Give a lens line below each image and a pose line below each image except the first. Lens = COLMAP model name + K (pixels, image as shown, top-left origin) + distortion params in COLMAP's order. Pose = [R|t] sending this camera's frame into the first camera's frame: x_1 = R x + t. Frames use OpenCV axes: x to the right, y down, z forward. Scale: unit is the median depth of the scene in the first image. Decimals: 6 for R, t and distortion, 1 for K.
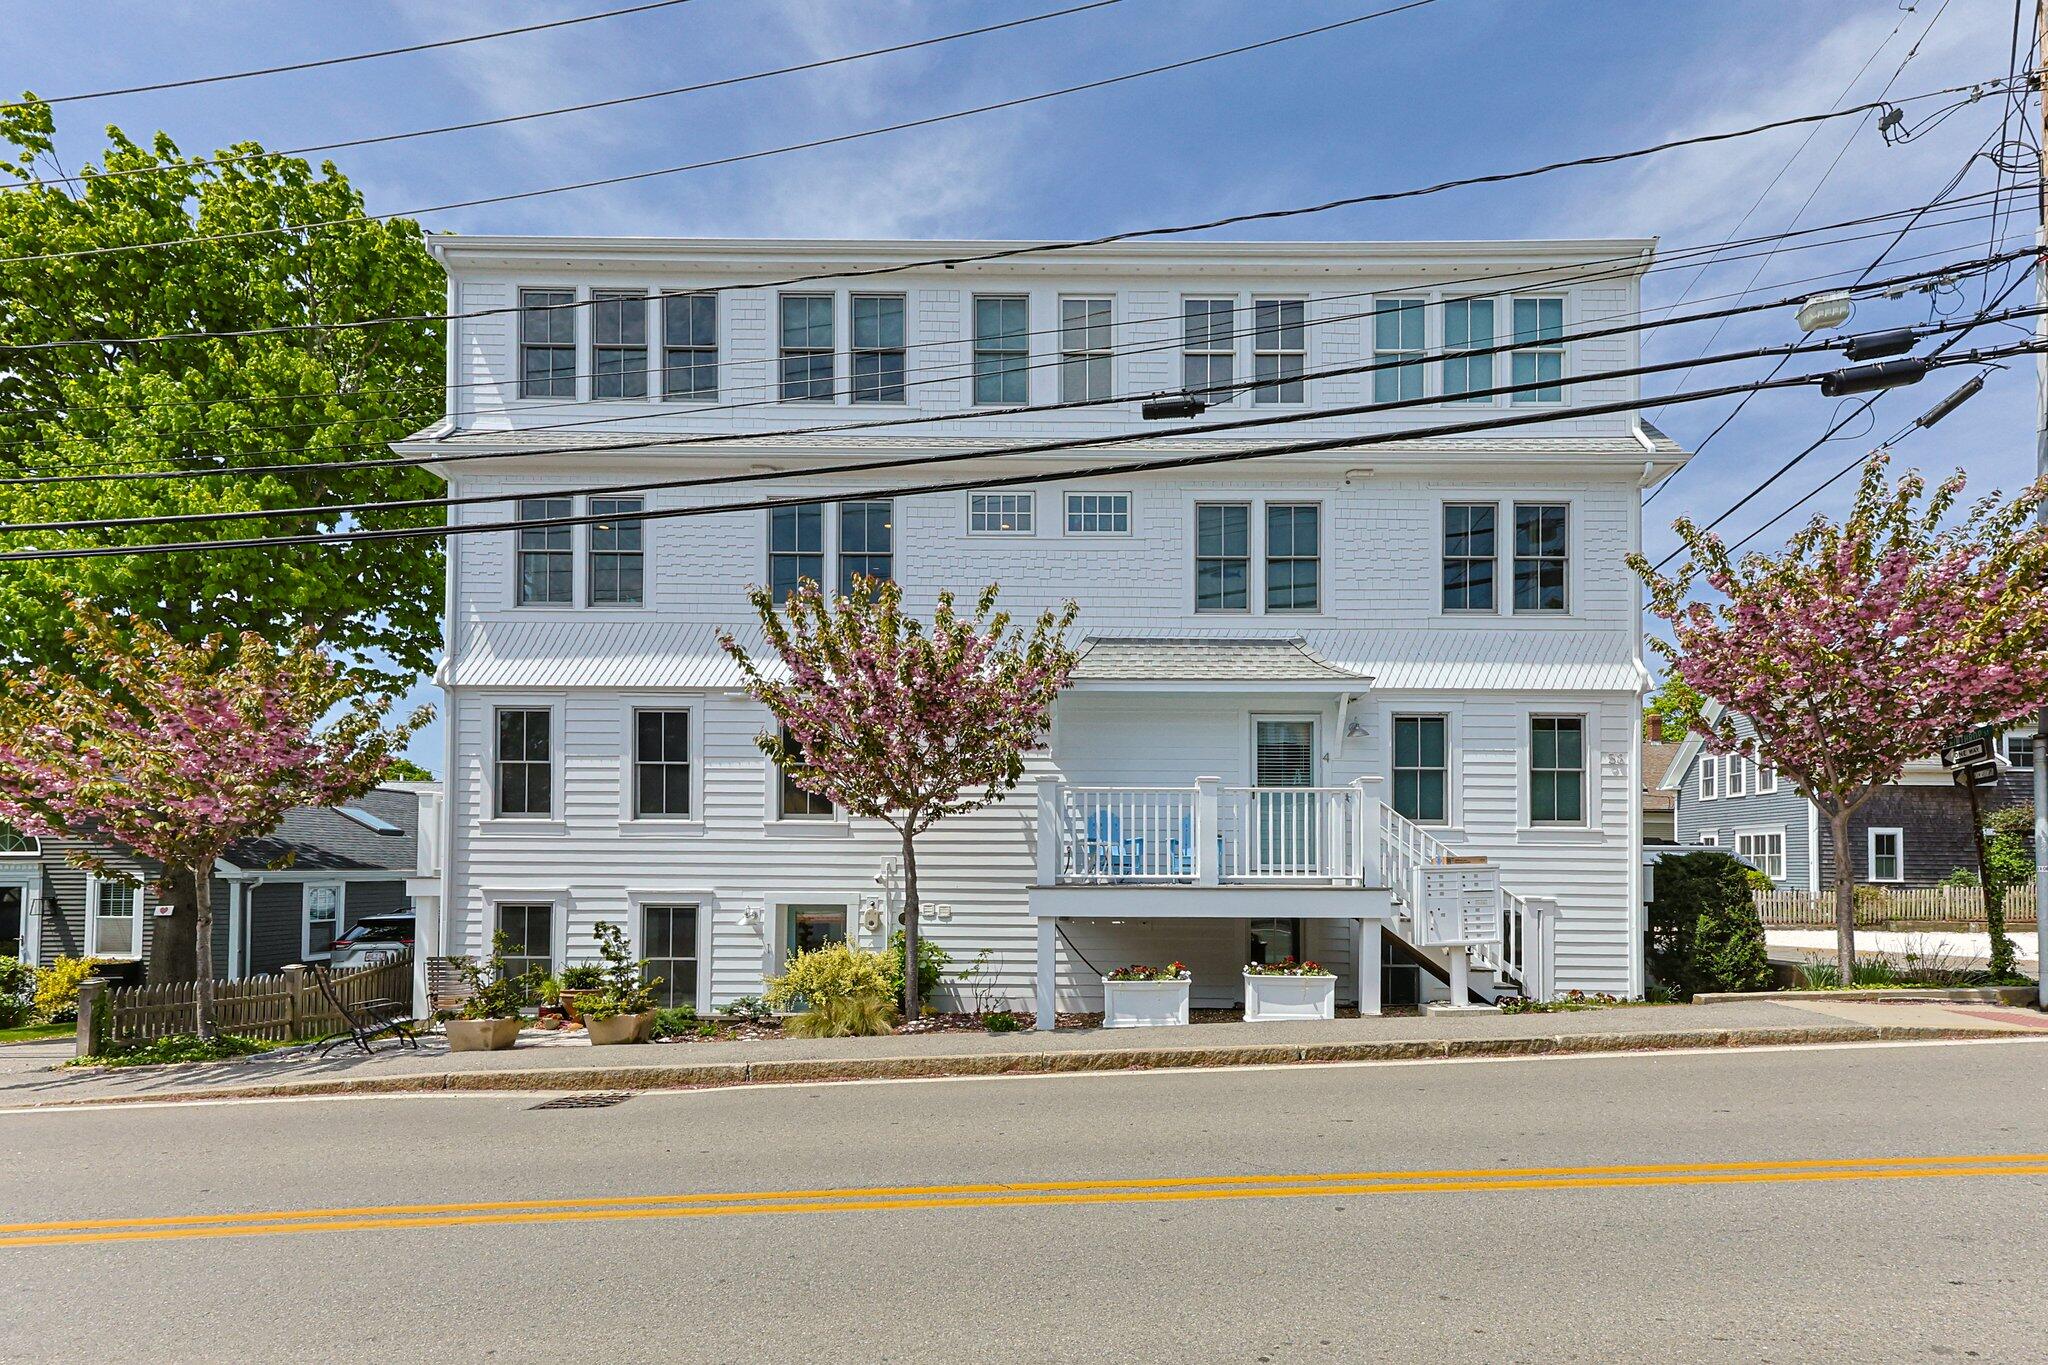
lens RADIAL K [[999.3, 0, 1023.7], [0, 999.3, 685.2], [0, 0, 1]] dist [0.018430, 0.001672]
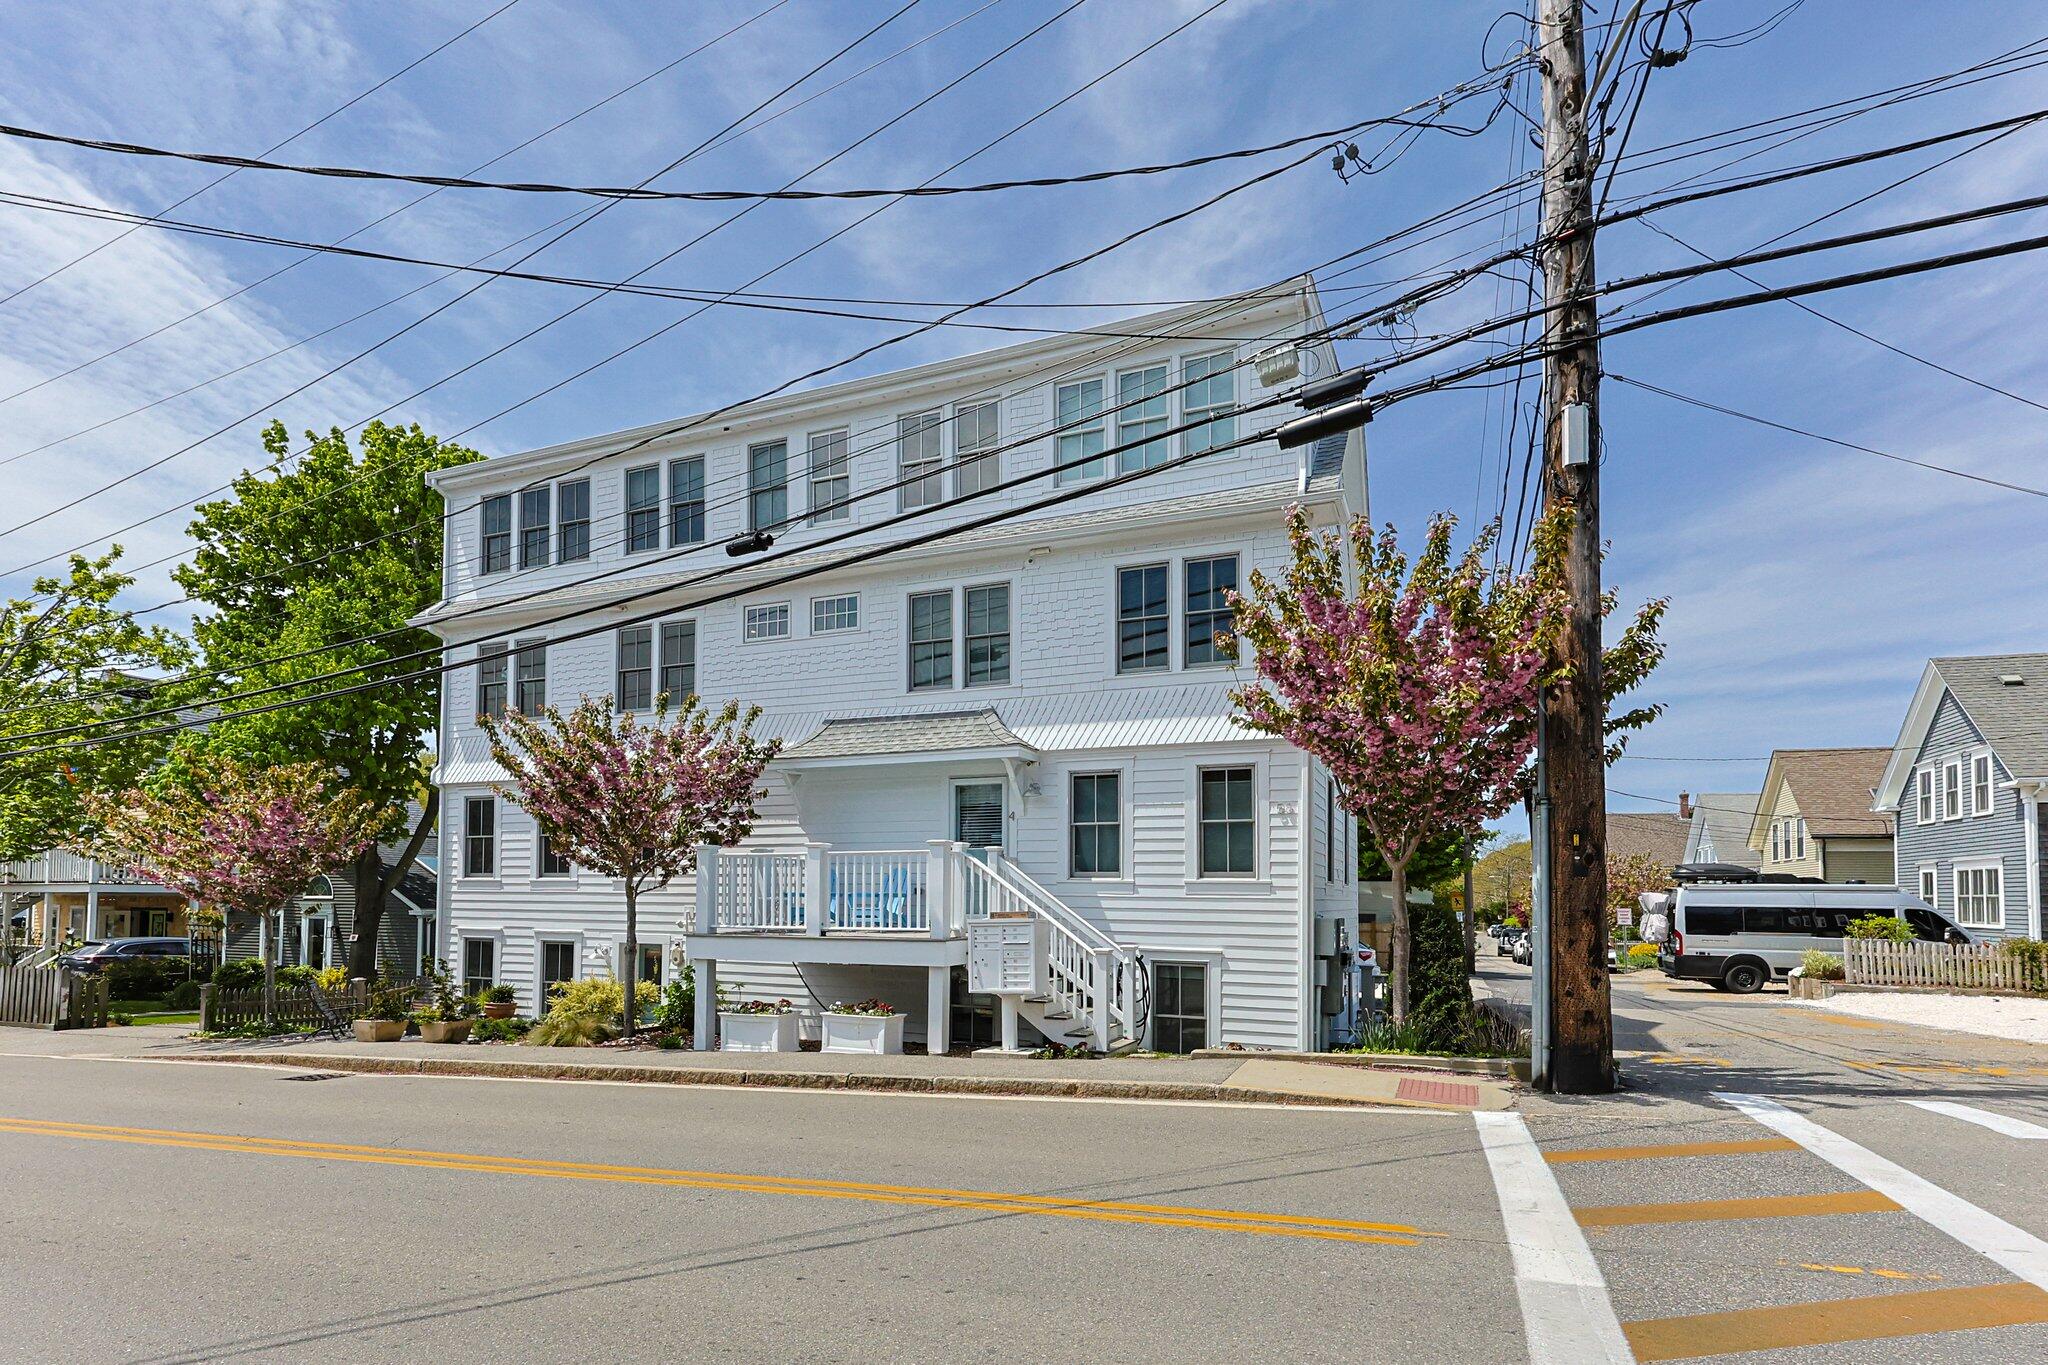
lens RADIAL K [[999.3, 0, 1027.1], [0, 999.3, 685.0], [0, 0, 1]] dist [0.018430, 0.001672]
pose [[0.921667, -0.078481, -0.379961, 0.738183], [0.069572, 0.996885, -0.037147, -0.028541], [0.381693, 0.007802, 0.924256, -0.004319]]
